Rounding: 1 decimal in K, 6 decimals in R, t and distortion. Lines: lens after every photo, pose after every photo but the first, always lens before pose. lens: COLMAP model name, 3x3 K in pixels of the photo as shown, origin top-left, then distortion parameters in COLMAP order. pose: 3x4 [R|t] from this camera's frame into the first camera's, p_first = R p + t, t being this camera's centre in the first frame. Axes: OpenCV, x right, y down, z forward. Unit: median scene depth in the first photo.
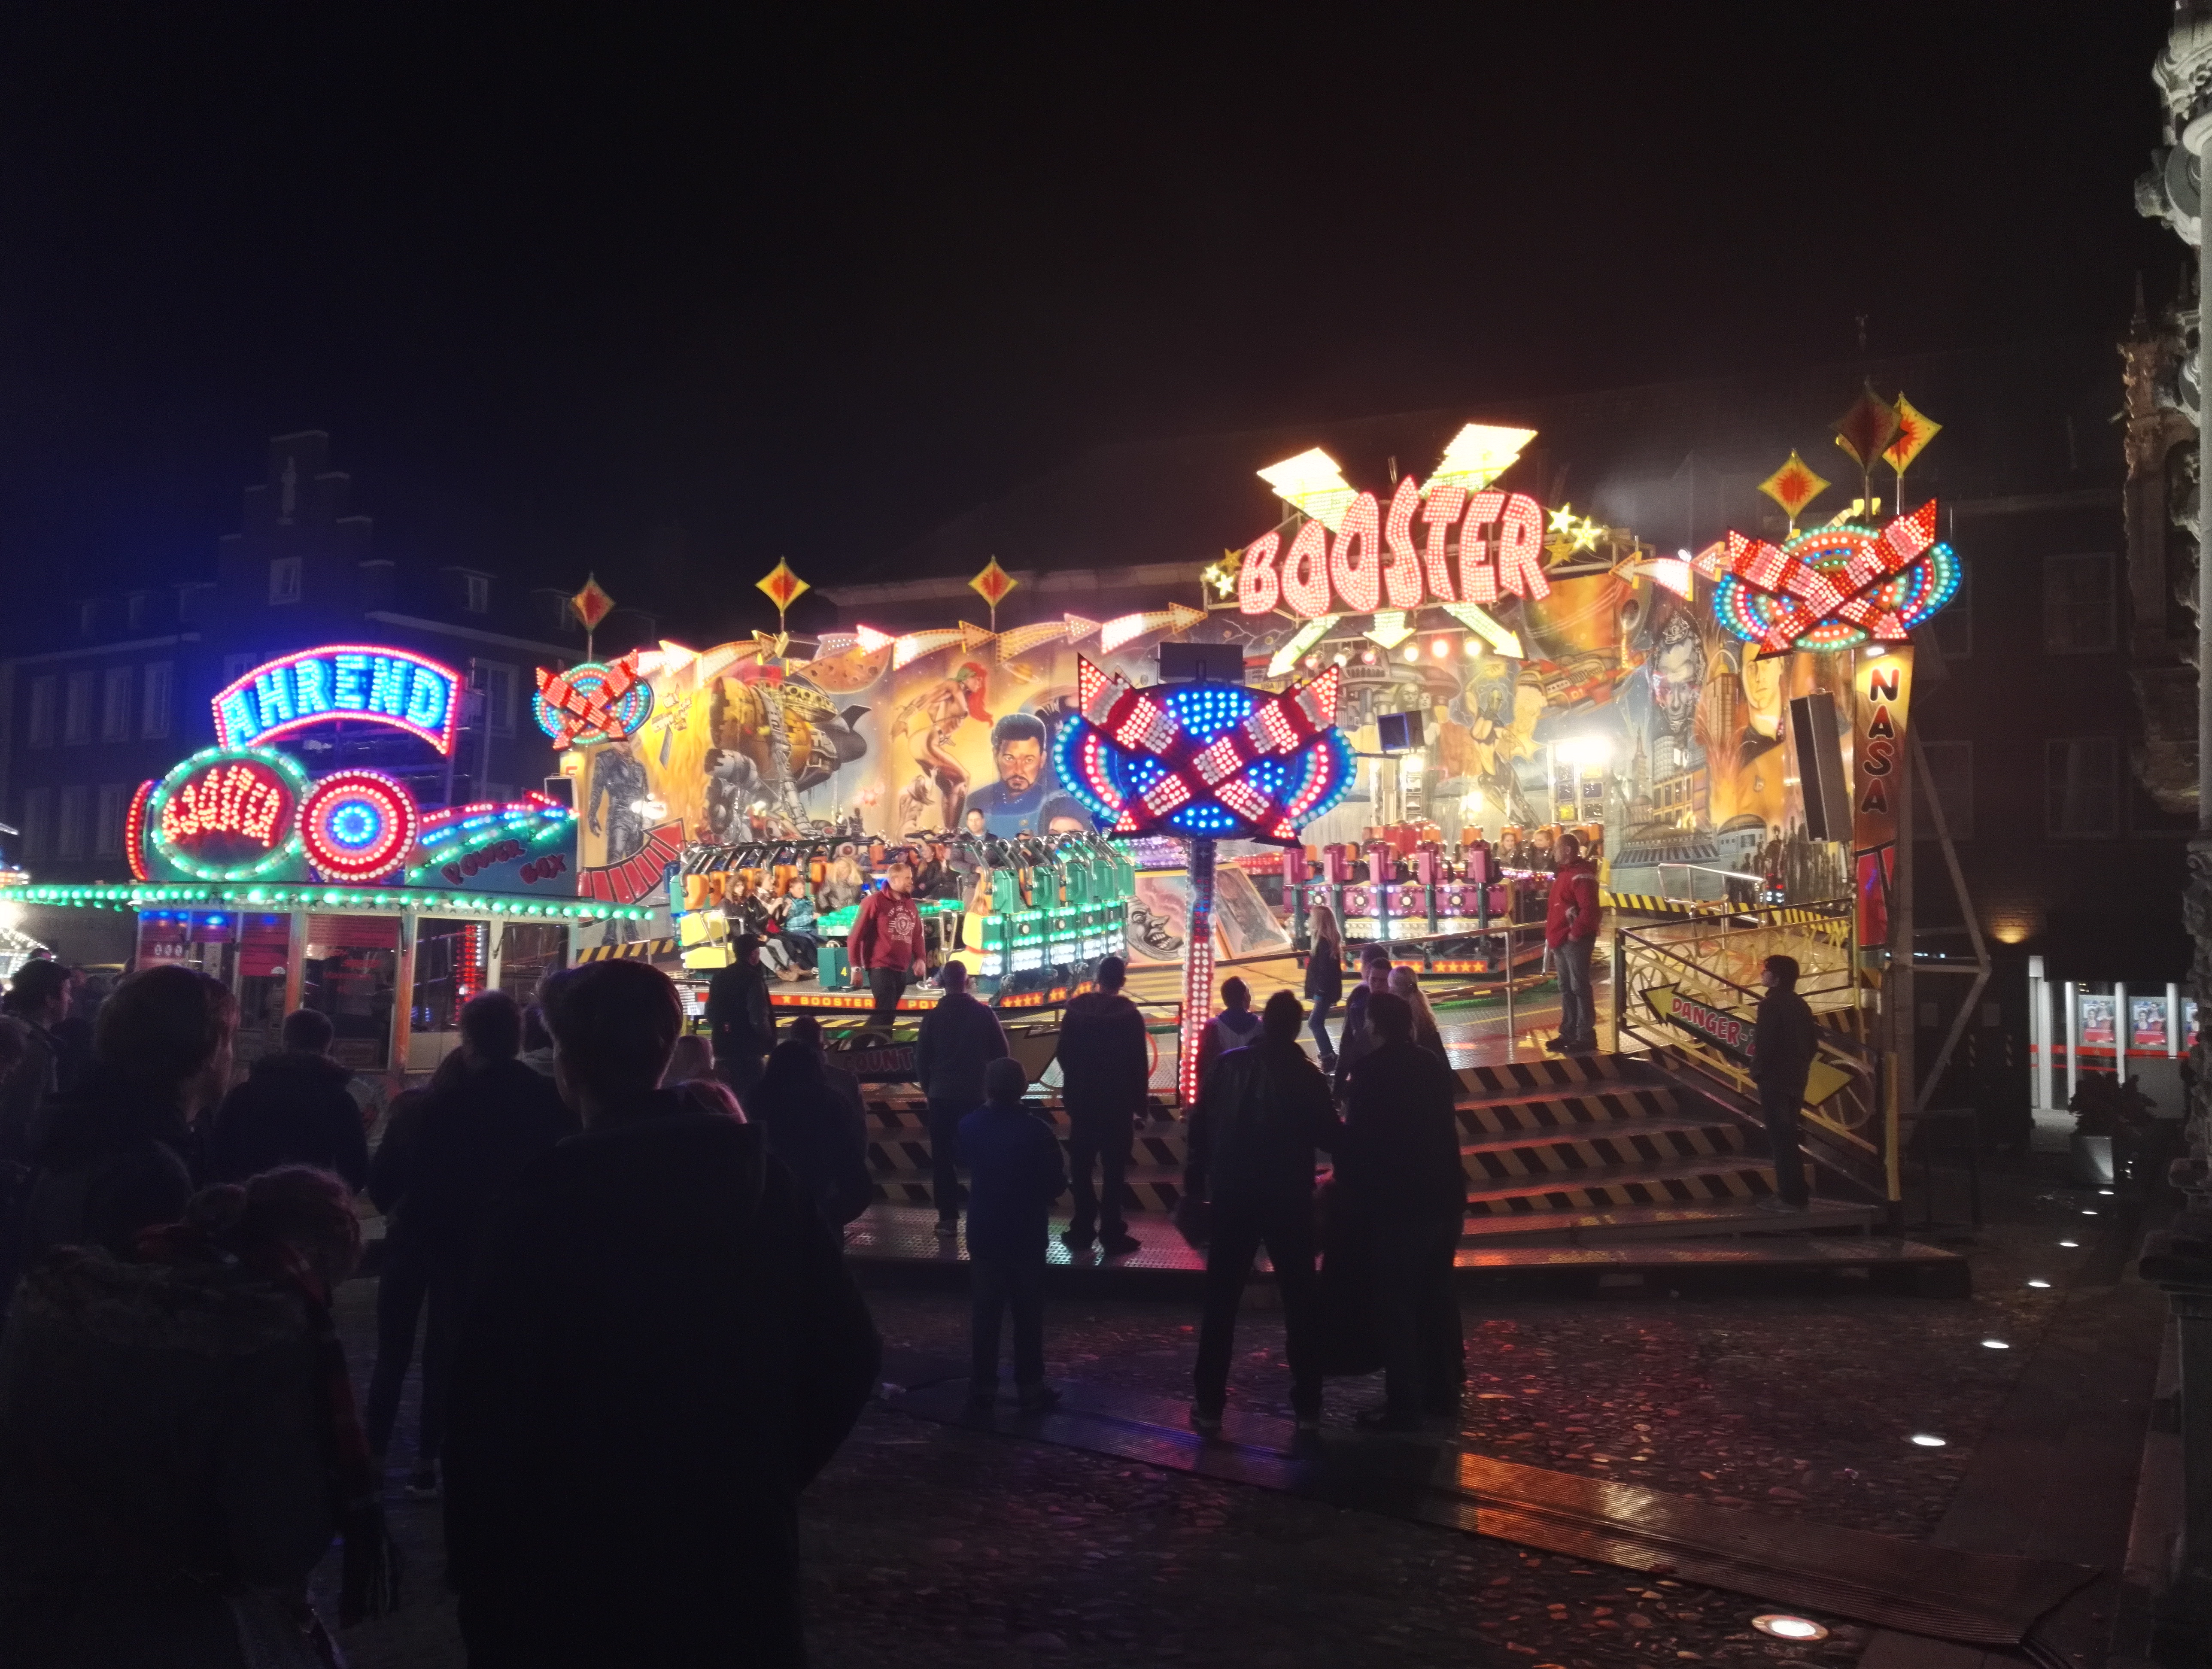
lens RADIAL K [[1759.3, 0, 1107.6], [0, 1759.3, 833.5], [0, 0, 1]] dist [0.015365, 0.012680]
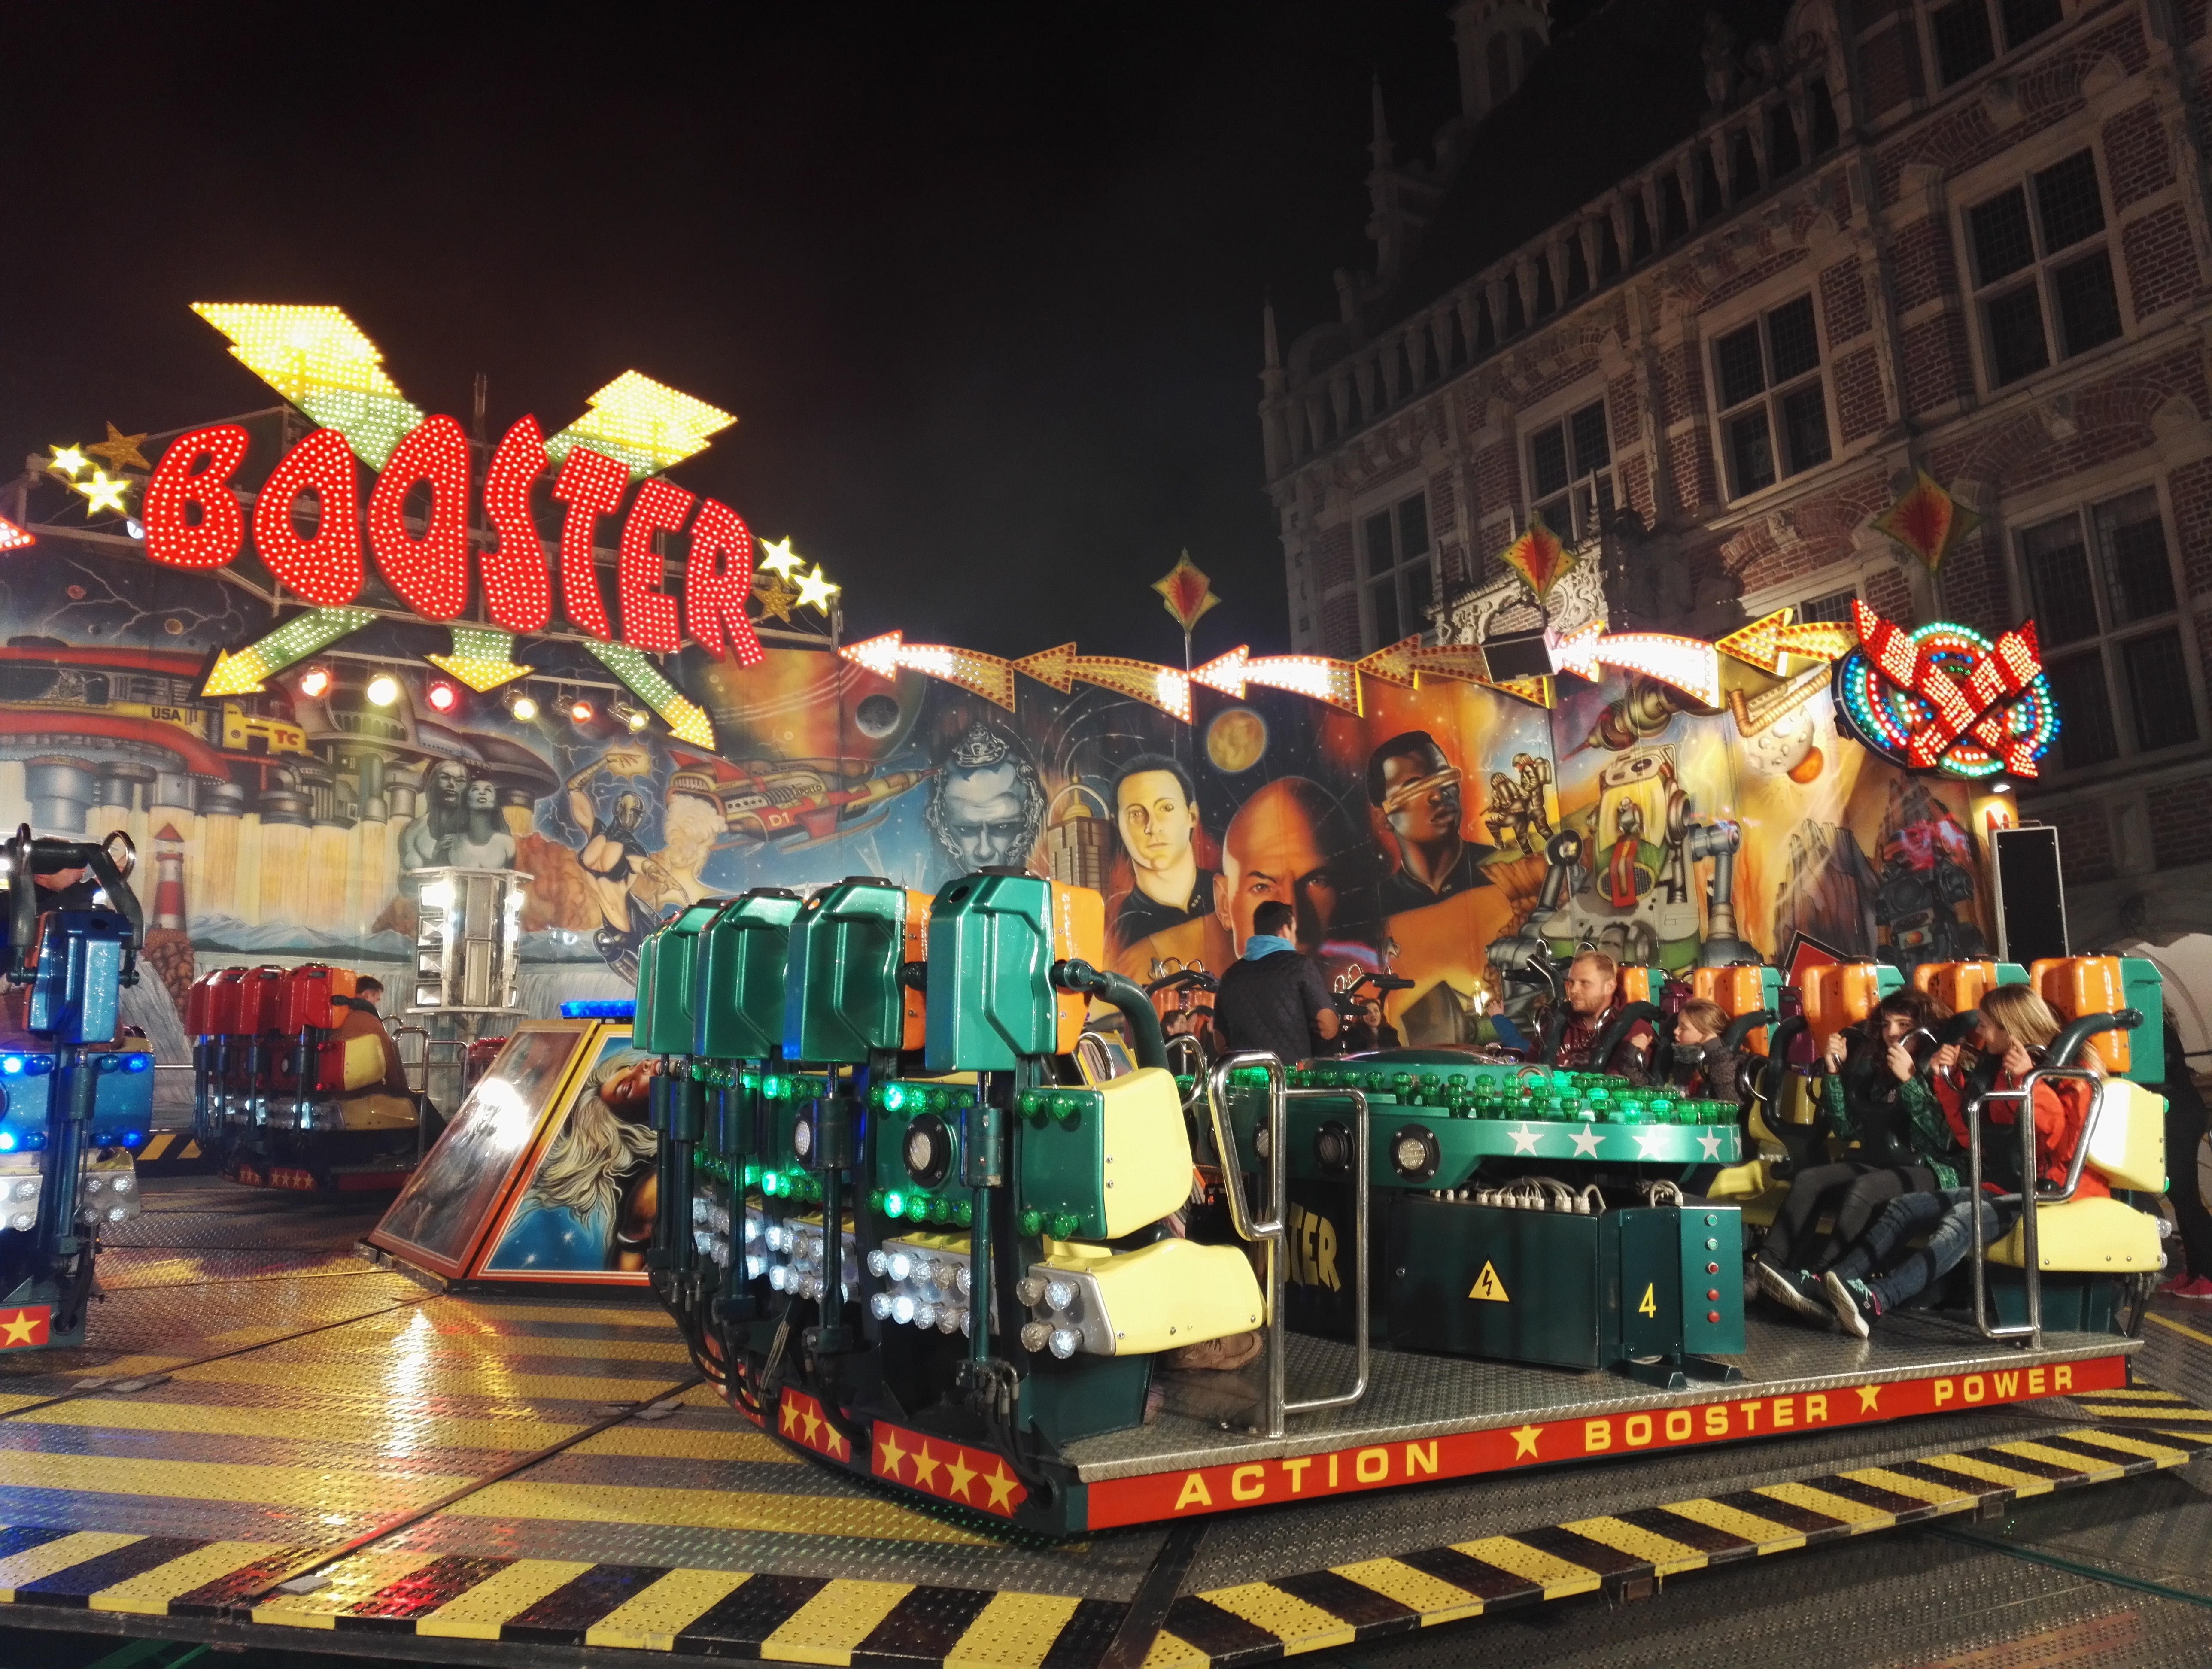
lens RADIAL K [[1759.3, 0, 1108.2], [0, 1759.3, 829.4], [0, 0, 1]] dist [0.015365, 0.012680]
pose [[0.427503, 0.155726, 0.890500, -0.257937], [-0.013286, 0.986027, -0.166054, 0.030803], [-0.903916, 0.059158, 0.423598, 0.594753]]
